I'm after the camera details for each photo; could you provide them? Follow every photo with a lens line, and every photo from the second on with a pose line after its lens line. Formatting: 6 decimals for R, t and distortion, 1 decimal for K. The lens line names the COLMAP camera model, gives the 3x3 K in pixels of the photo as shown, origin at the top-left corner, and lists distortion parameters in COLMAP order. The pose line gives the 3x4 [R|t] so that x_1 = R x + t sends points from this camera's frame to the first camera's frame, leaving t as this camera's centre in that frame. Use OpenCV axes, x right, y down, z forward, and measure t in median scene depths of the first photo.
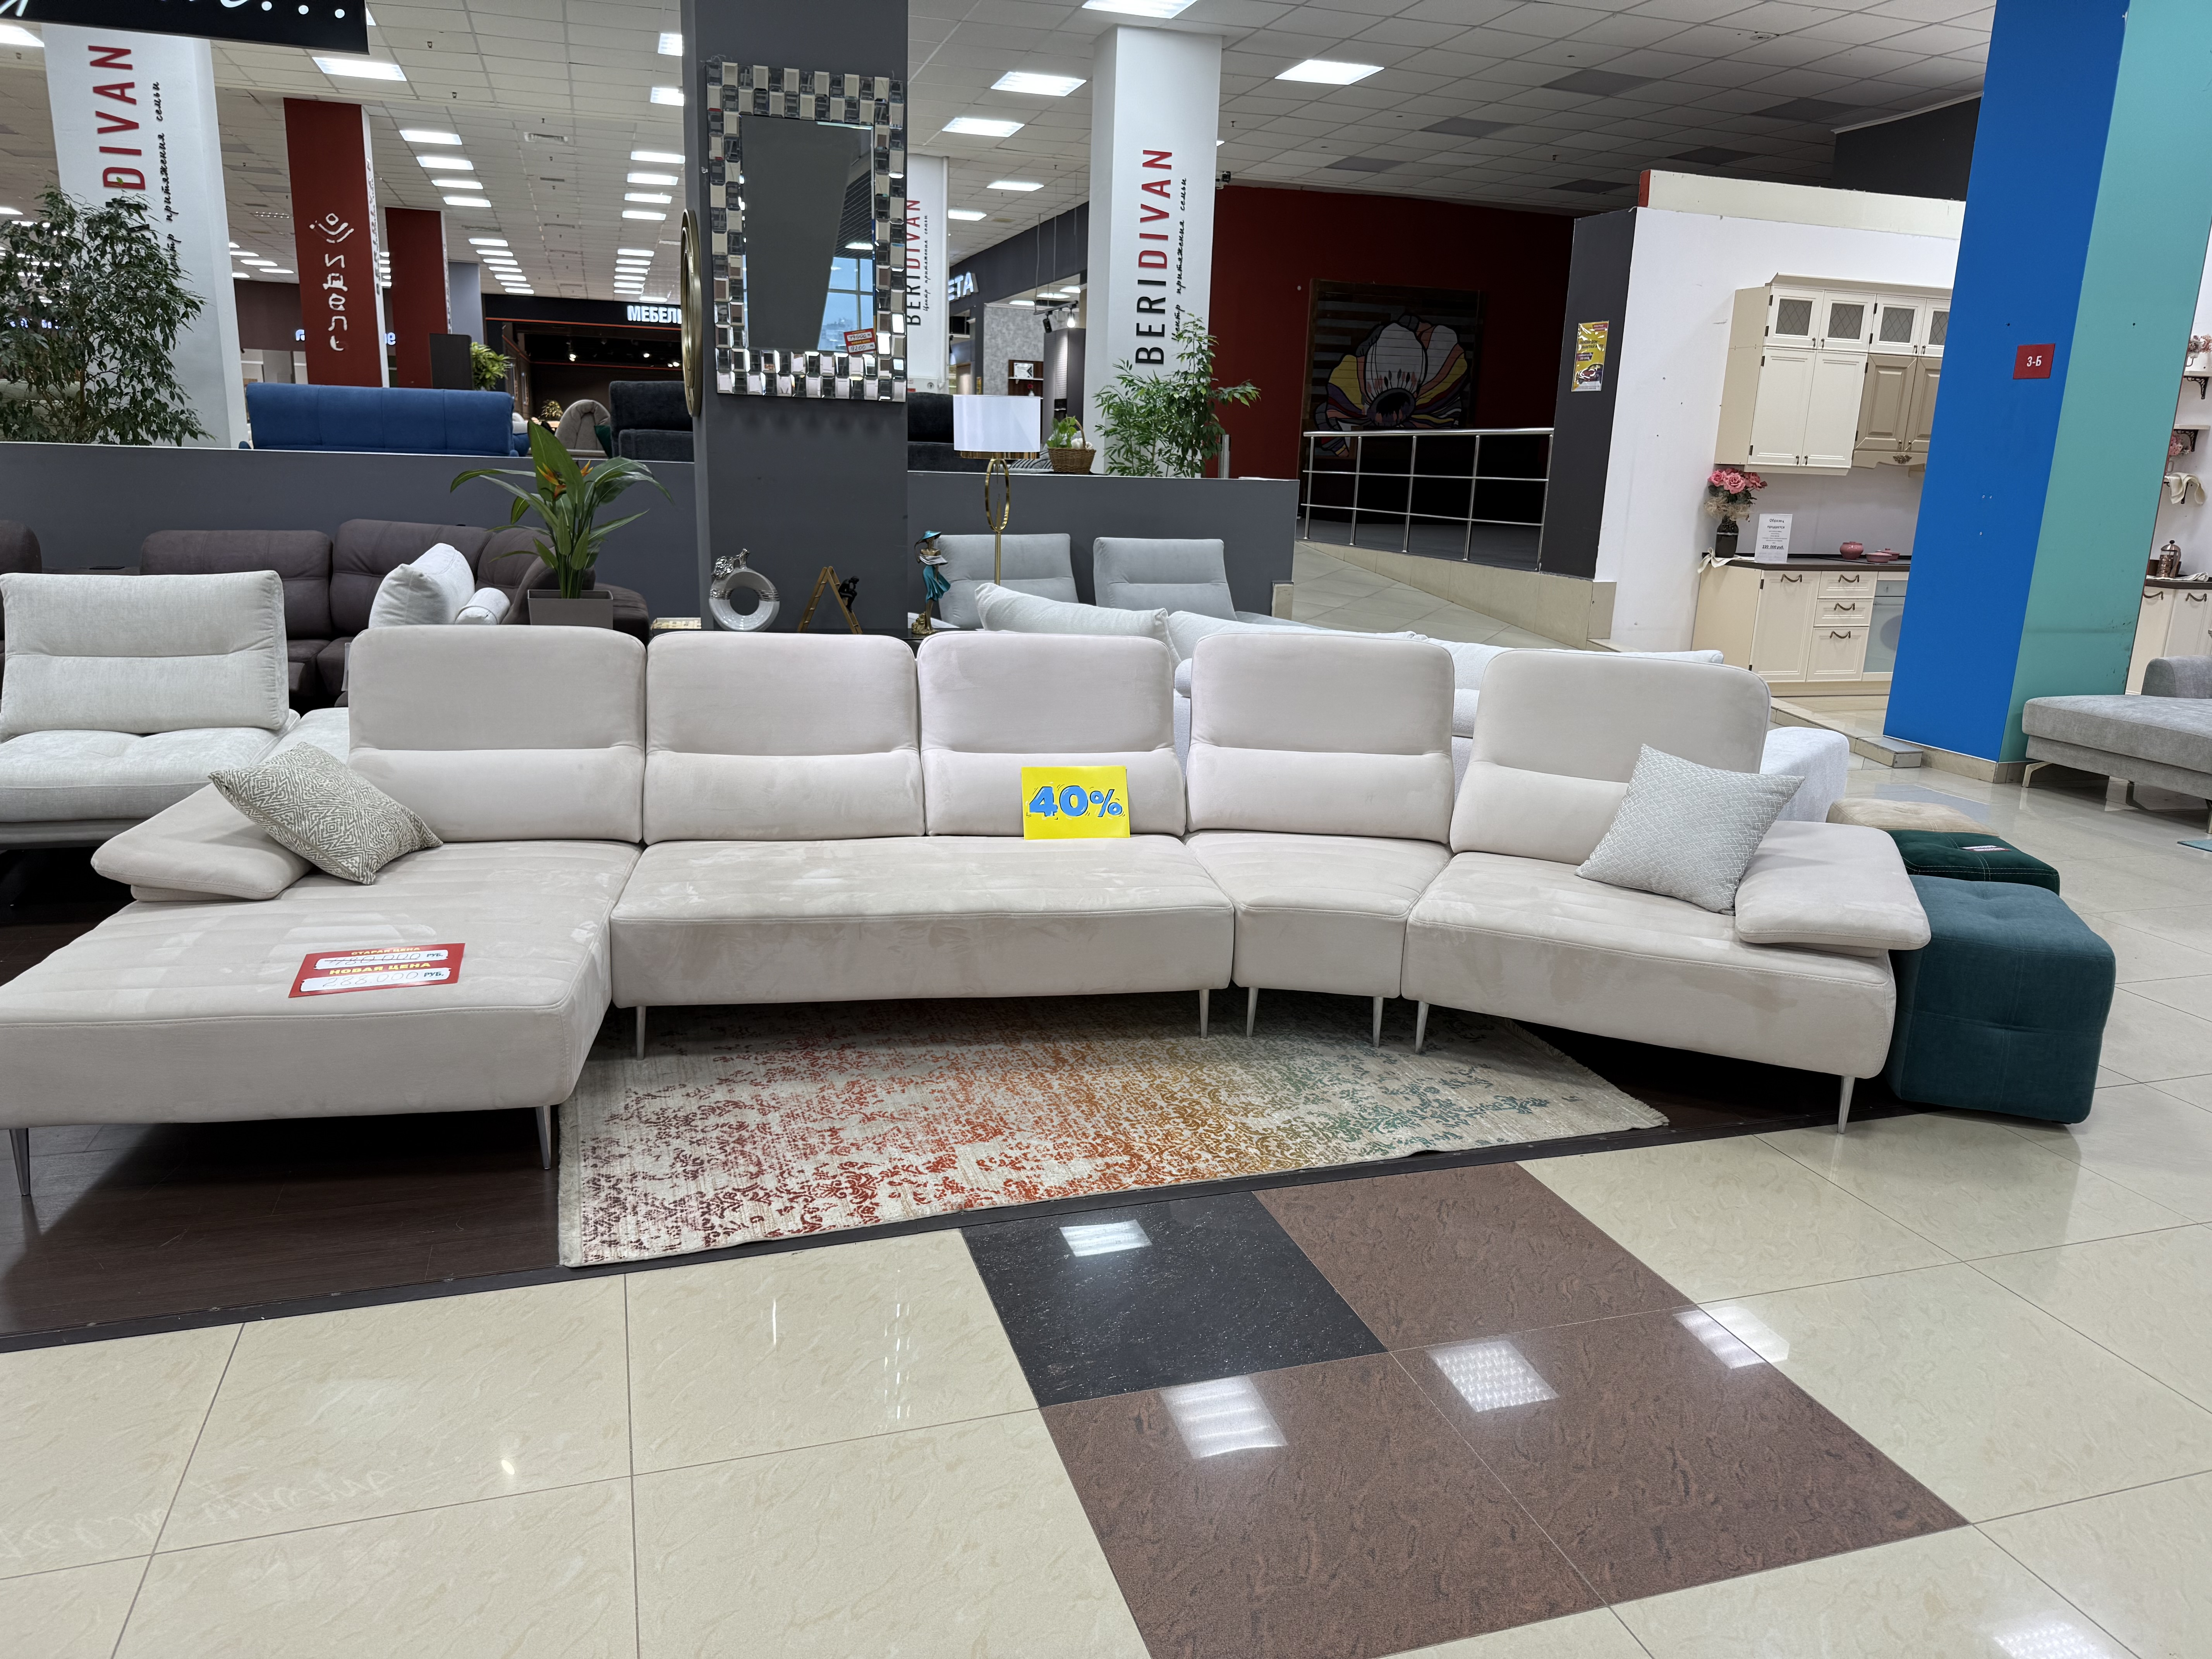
lens RADIAL K [[1571.5, 0, 1062.5], [0, 1571.5, 841.7], [0, 0, 1]] dist [0.060522, -0.064659]
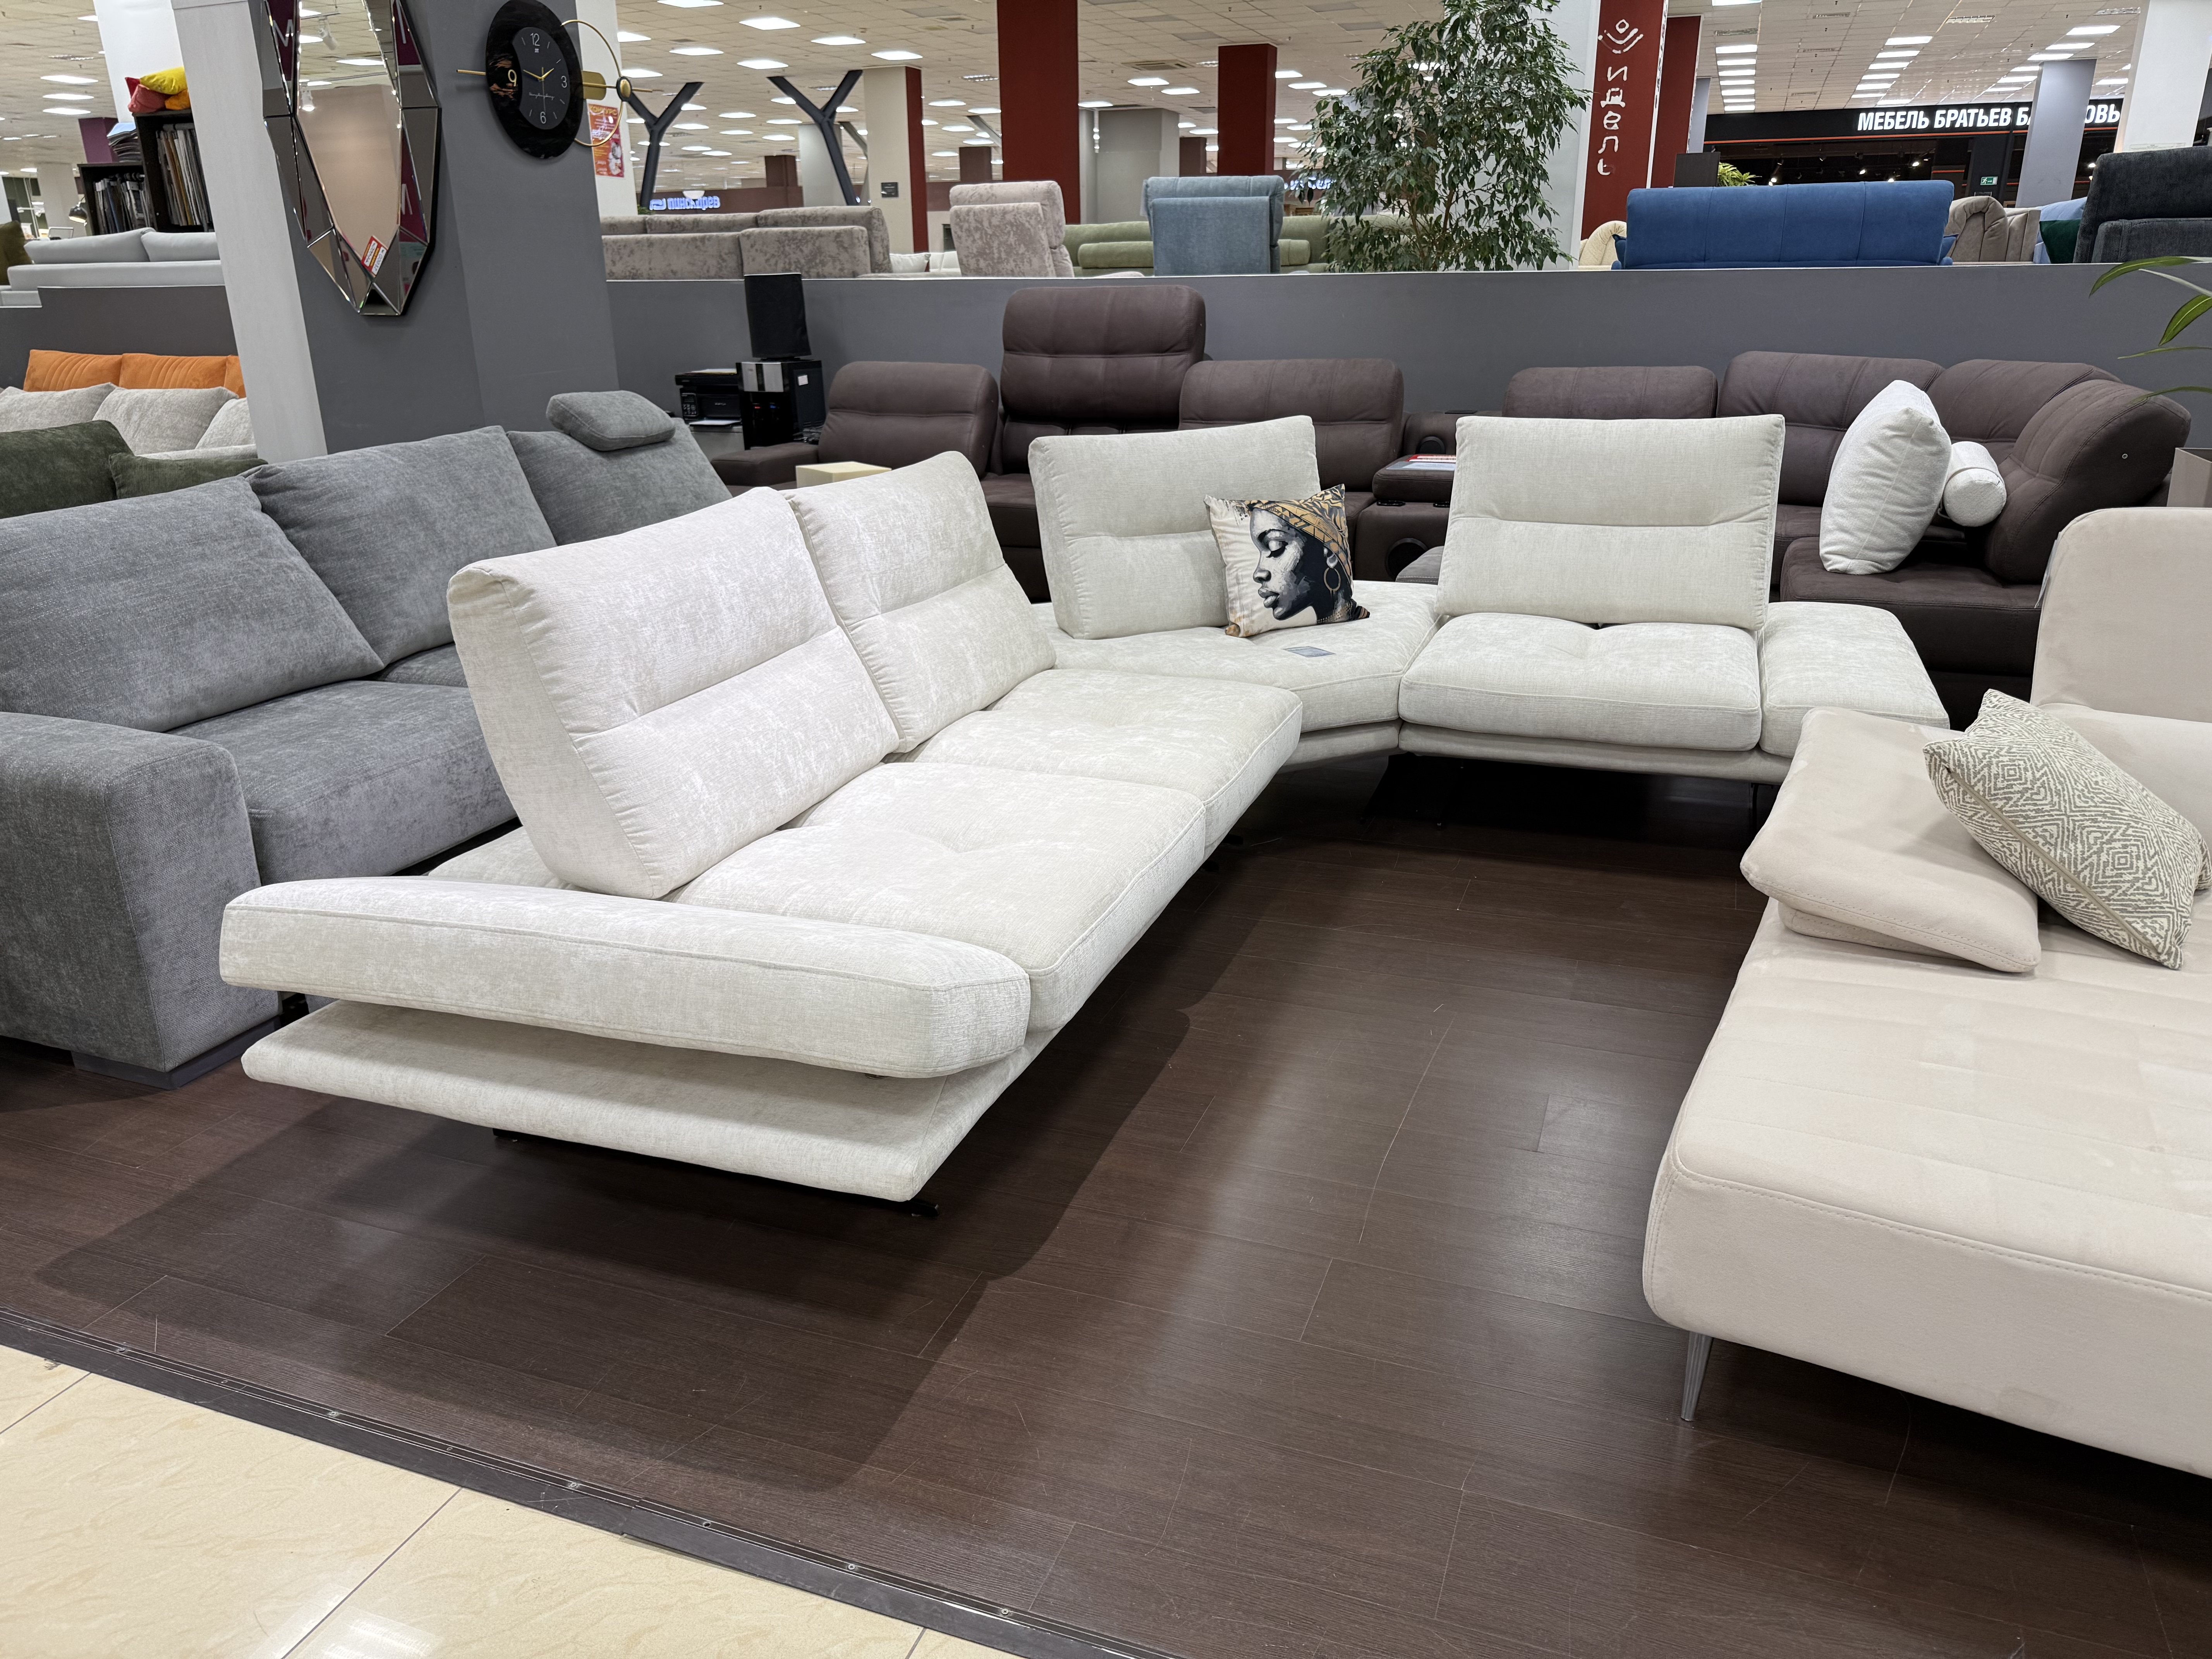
lens RADIAL K [[1571.5, 0, 1062.5], [0, 1571.5, 841.7], [0, 0, 1]] dist [0.060522, -0.064659]
pose [[0.785830, 0.173381, -0.593642, -0.206832], [-0.119213, 0.984362, 0.129689, -0.022280], [0.606844, -0.031143, 0.794210, 0.146671]]
